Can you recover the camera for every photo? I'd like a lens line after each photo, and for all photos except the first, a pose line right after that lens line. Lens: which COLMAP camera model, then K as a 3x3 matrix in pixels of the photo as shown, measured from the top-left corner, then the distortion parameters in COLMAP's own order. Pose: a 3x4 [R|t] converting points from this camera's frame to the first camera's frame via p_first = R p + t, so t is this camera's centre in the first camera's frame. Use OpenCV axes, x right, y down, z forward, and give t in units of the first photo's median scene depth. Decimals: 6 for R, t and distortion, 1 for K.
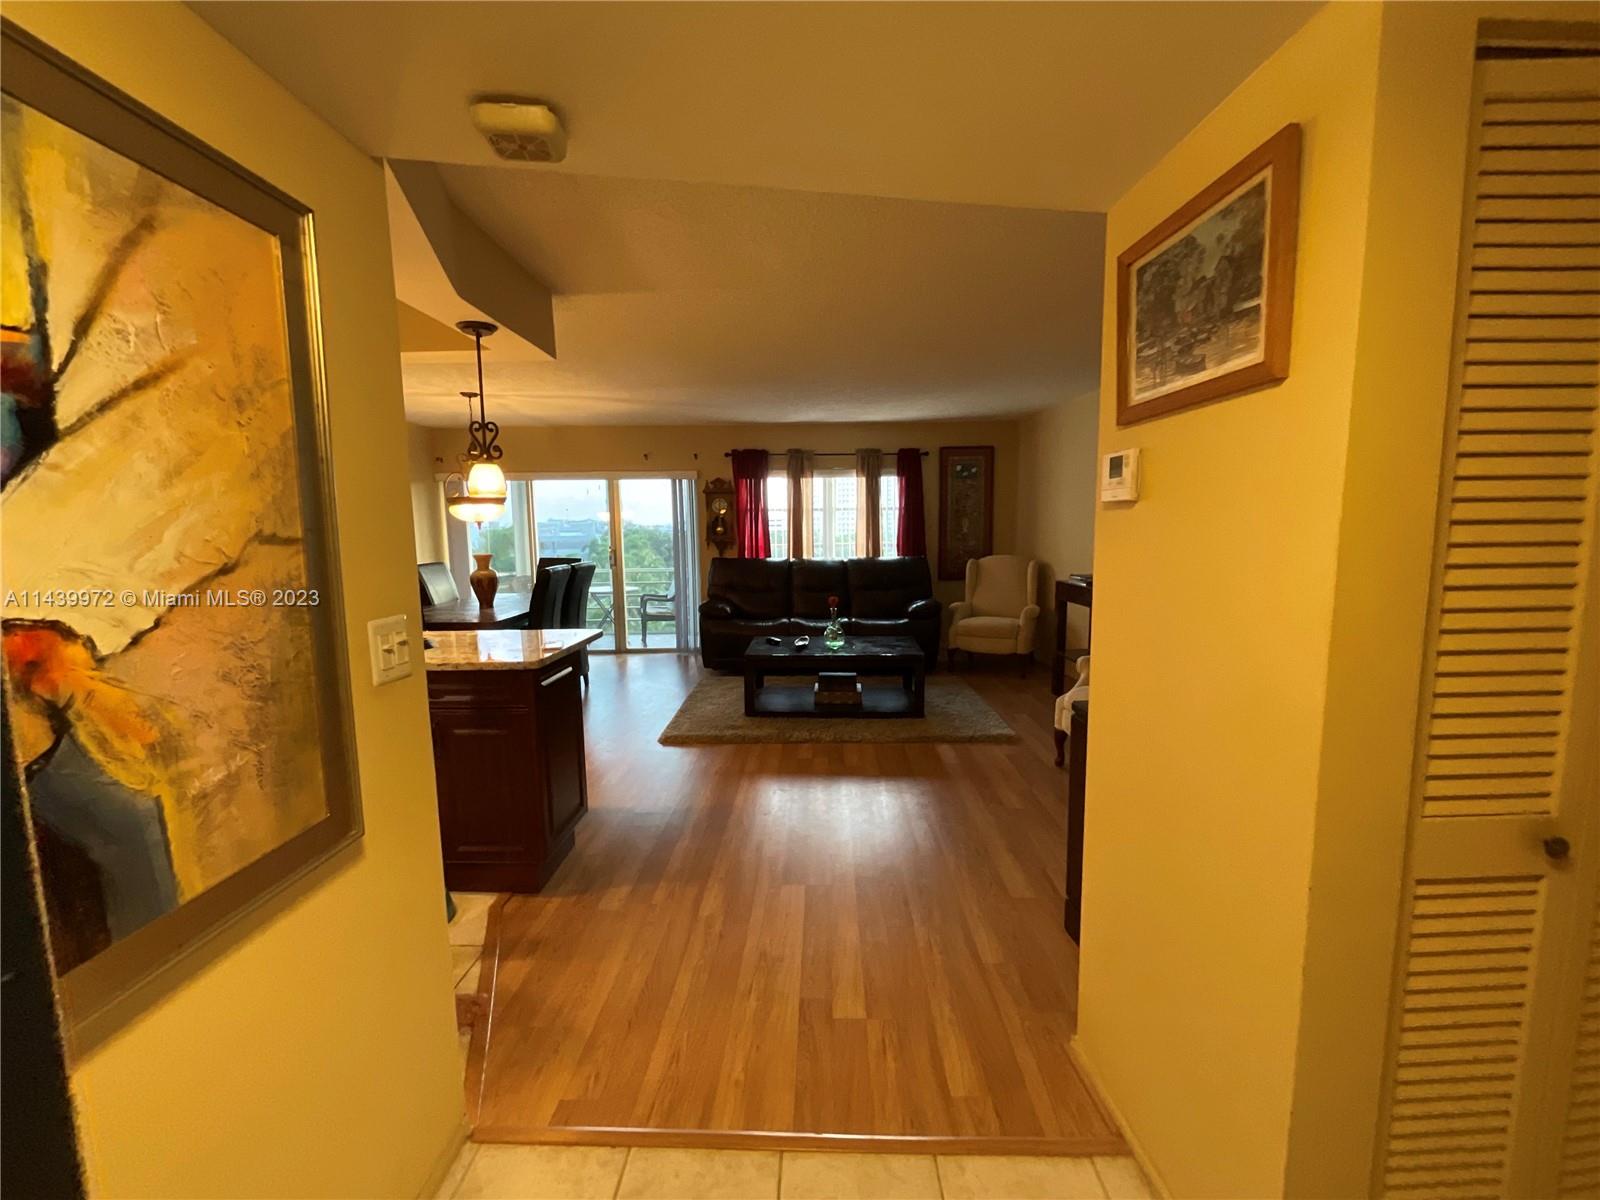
lens RADIAL K [[650.9, 0, 788.2], [0, 650.9, 594.5], [0, 0, 1]] dist [-0.002440, 0.001001]
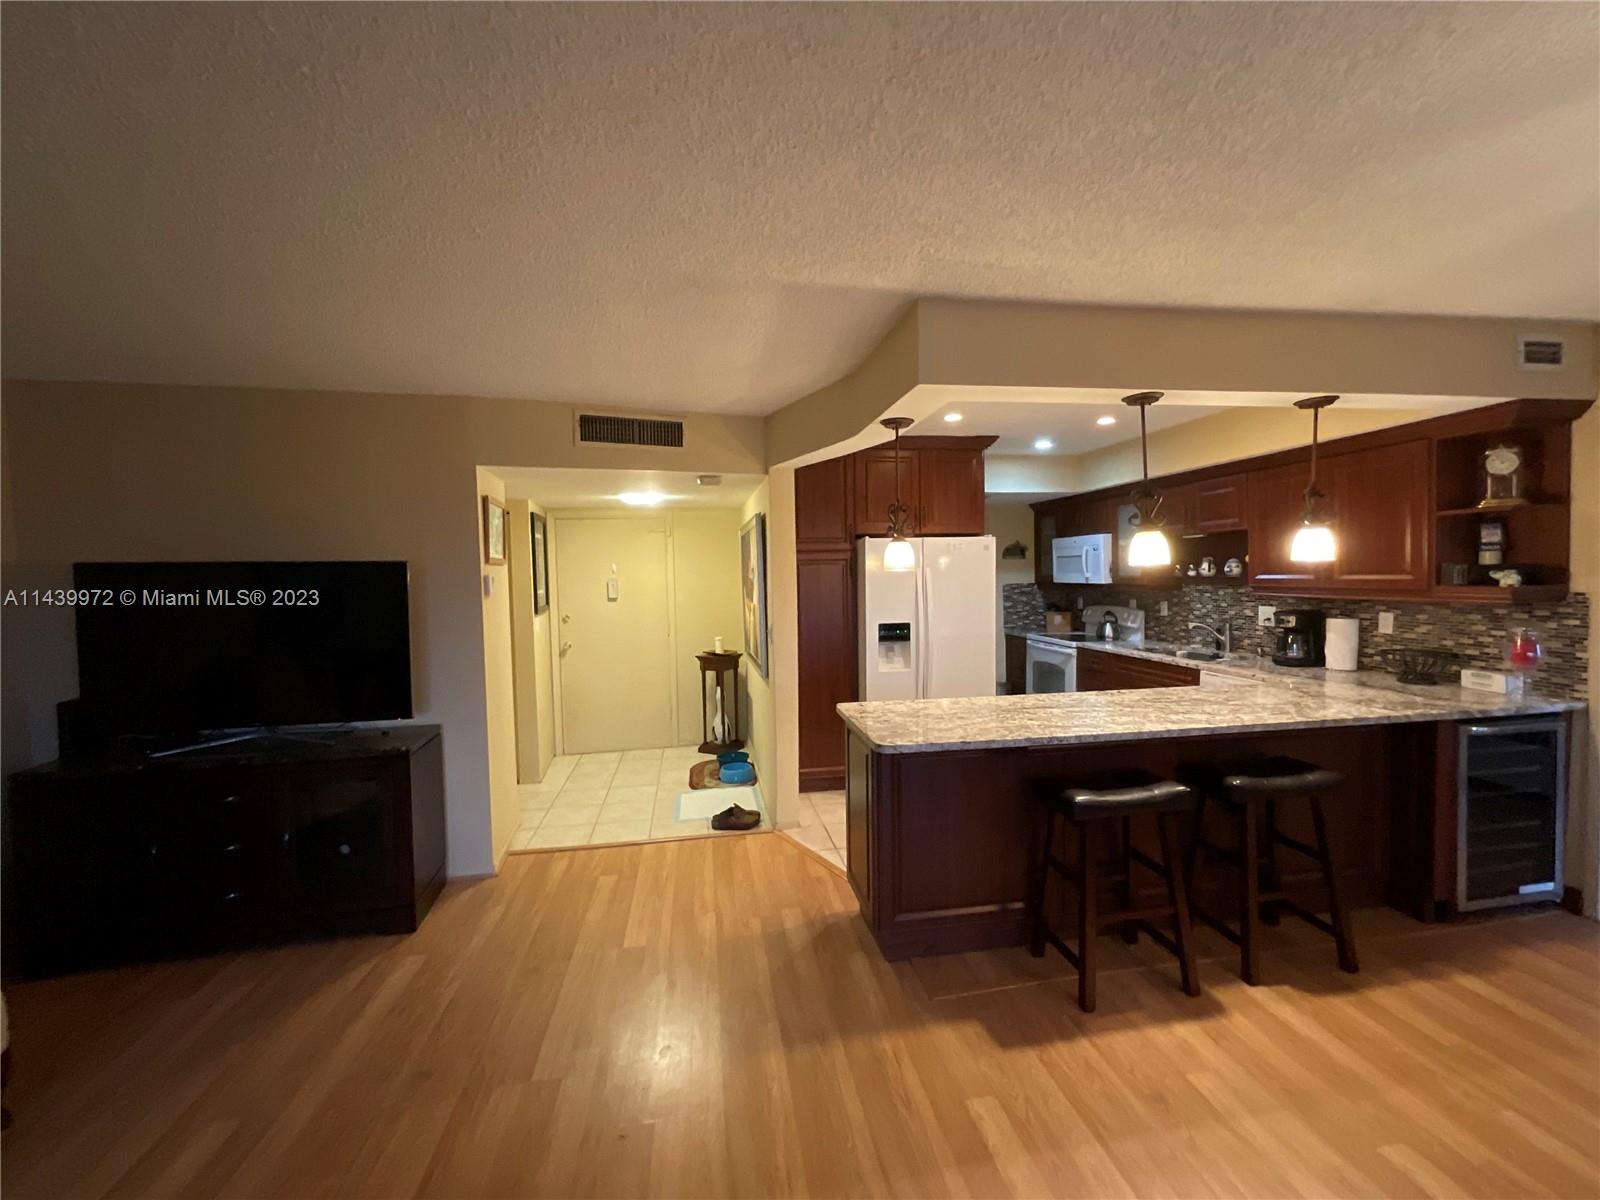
lens RADIAL K [[650.9, 0, 798.5], [0, 650.9, 599.4], [0, 0, 1]] dist [-0.002440, 0.001001]
pose [[-0.979015, 0.043765, -0.199034, -0.025342], [0.014711, 0.989297, 0.145172, -0.096507], [0.203257, 0.139197, -0.969180, 0.746247]]
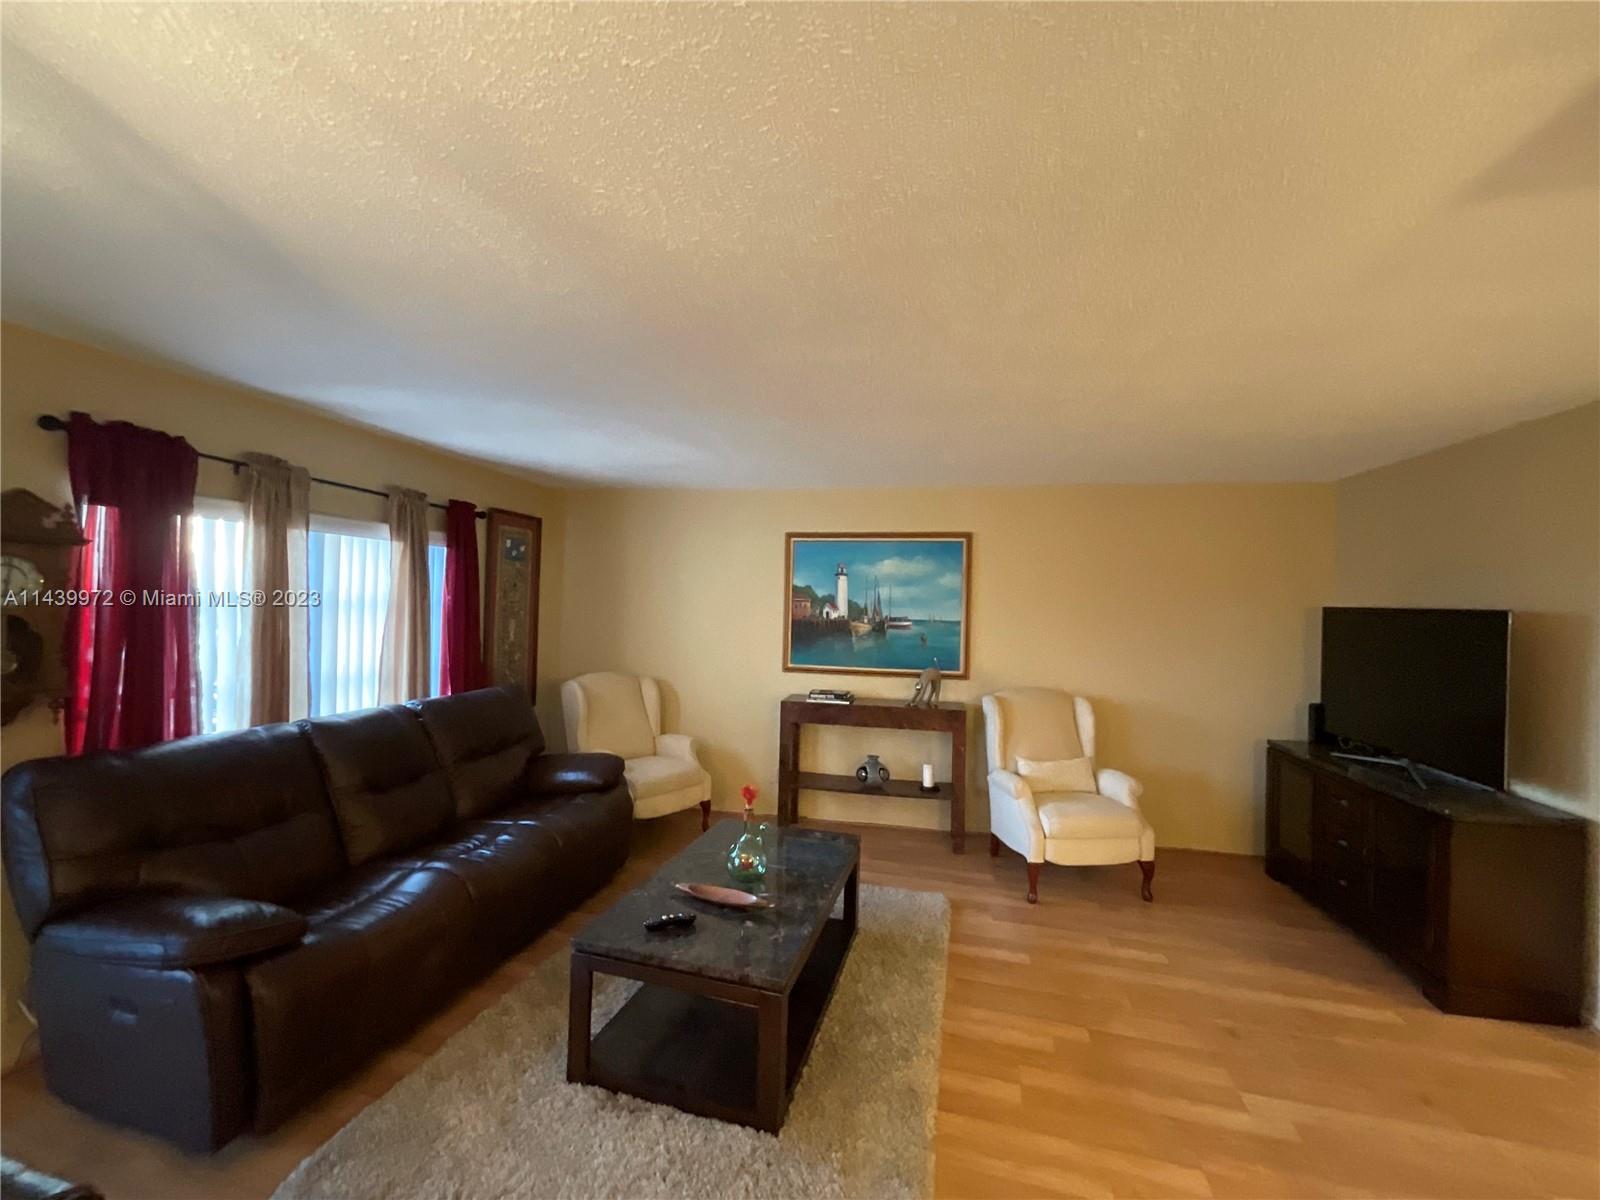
lens RADIAL K [[650.9, 0, 793.8], [0, 650.9, 604.4], [0, 0, 1]] dist [-0.002440, 0.001001]
pose [[0.217723, 0.018106, 0.975843, -0.317817], [0.081840, 0.995968, -0.036739, -0.087242], [-0.972573, 0.087862, 0.215364, 0.594443]]
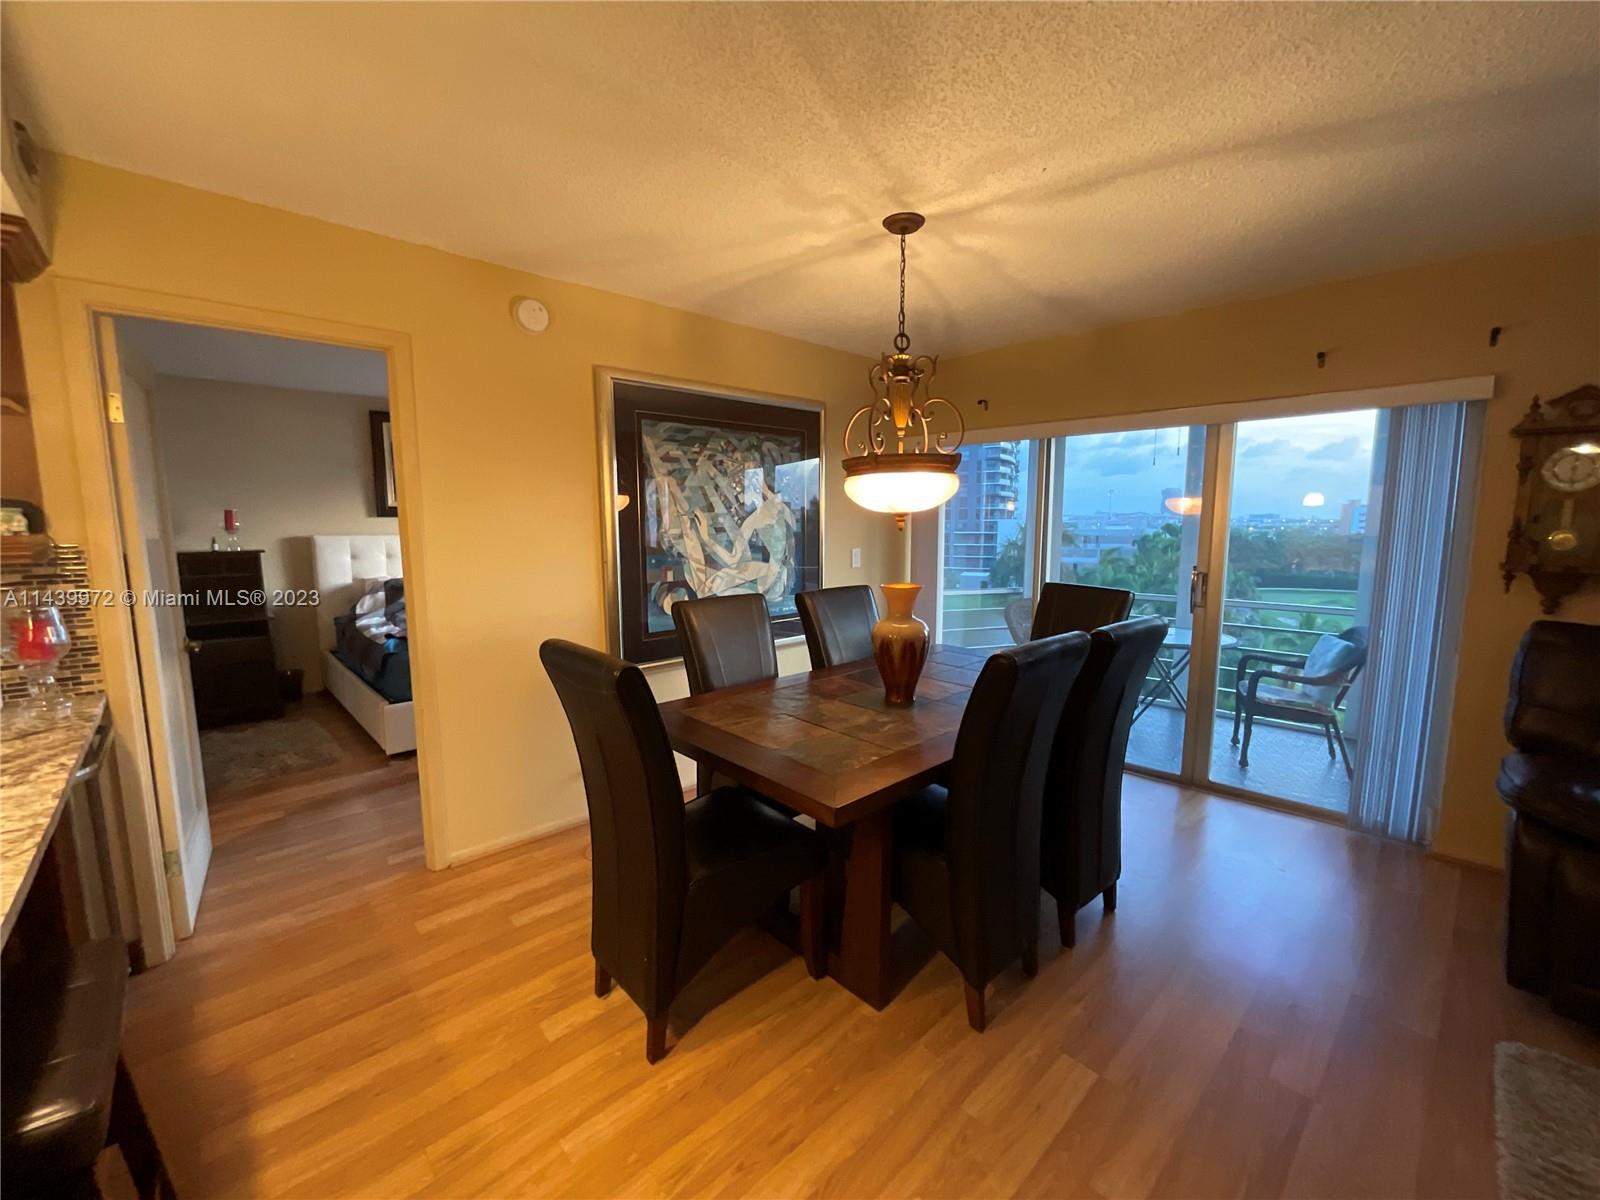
lens RADIAL K [[650.9, 0, 798.0], [0, 650.9, 600.0], [0, 0, 1]] dist [-0.002440, 0.001001]
pose [[0.713457, 0.096719, -0.693992, -0.154240], [-0.082815, 0.995125, 0.053550, -0.053112], [0.695788, 0.019268, 0.717989, 0.476637]]
